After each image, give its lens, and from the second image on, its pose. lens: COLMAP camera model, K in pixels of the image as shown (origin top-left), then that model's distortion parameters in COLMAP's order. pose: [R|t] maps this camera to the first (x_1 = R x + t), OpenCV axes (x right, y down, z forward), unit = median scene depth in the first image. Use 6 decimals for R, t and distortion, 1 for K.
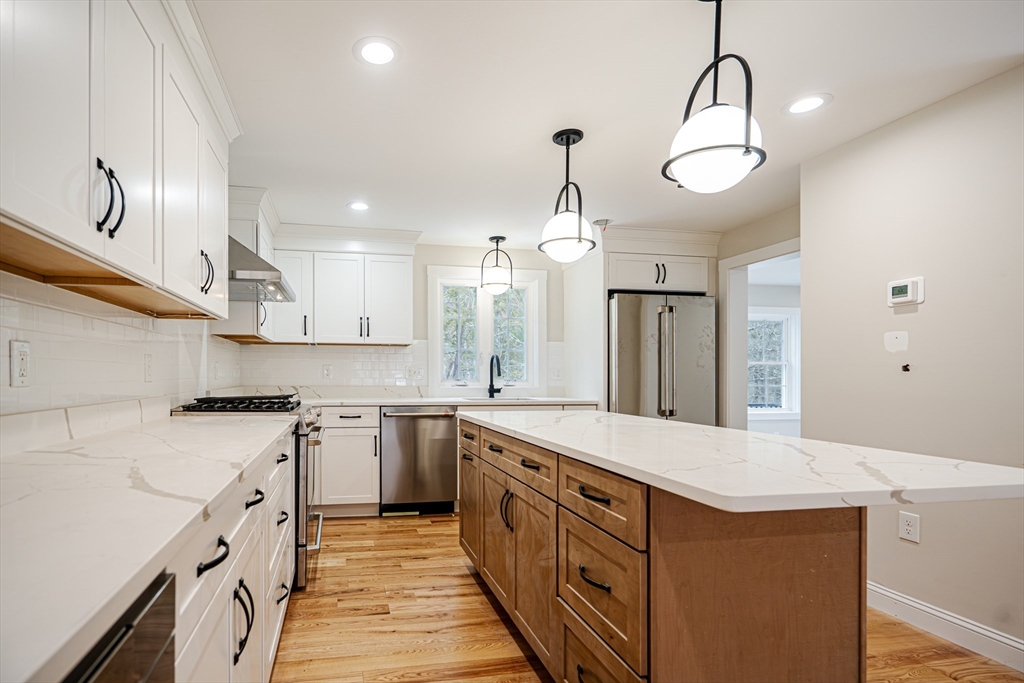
lens RADIAL K [[503.6, 0, 424.5], [0, 503.6, 383.5], [0, 0, 1]] dist [0.001310, 0.000698]
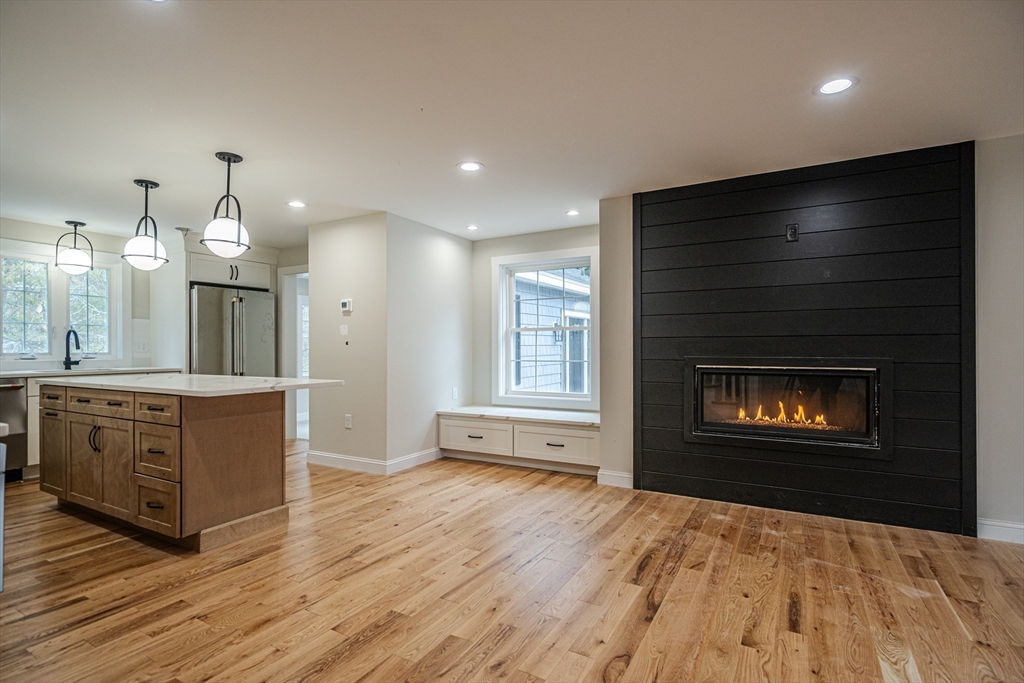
lens RADIAL K [[503.6, 0, 513.7], [0, 503.6, 339.6], [0, 0, 1]] dist [0.001310, 0.000698]
pose [[0.637712, 0.006386, 0.770249, -0.141444], [0.019195, 0.999523, -0.024180, 0.013716], [-0.770036, 0.030205, 0.637285, -0.655286]]
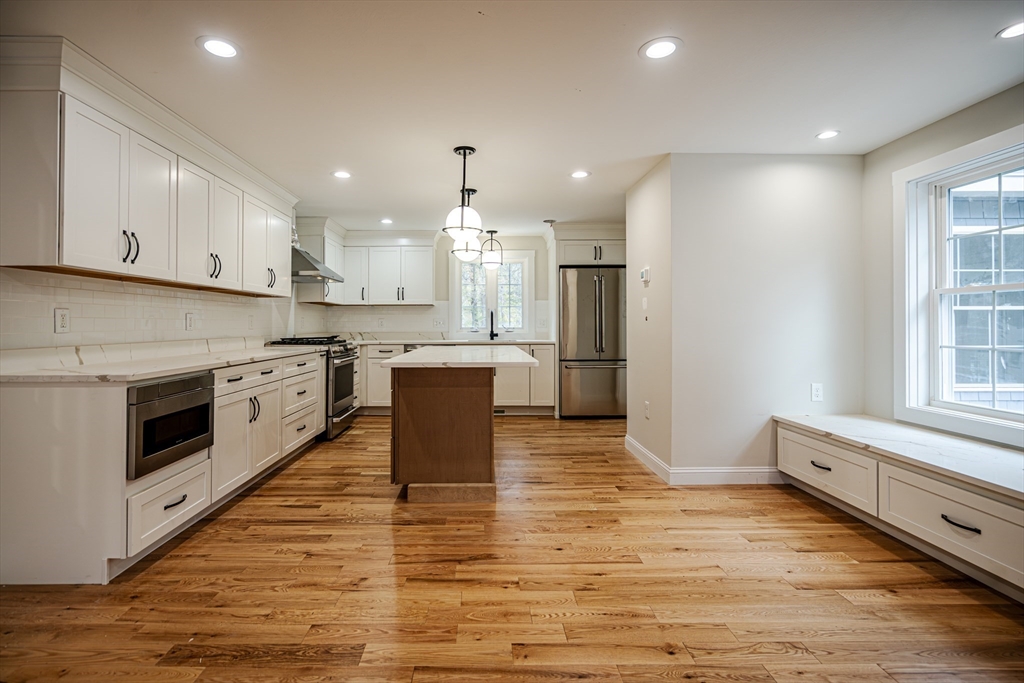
lens RADIAL K [[479.5, 0, 481.8], [0, 479.5, 317.0], [0, 0, 1]] dist [-0.010736, 0.005213]
pose [[0.985333, -0.009839, -0.170357, 0.556094], [0.004251, 0.999442, -0.033140, 0.012552], [0.170588, 0.031930, 0.984825, -0.593663]]
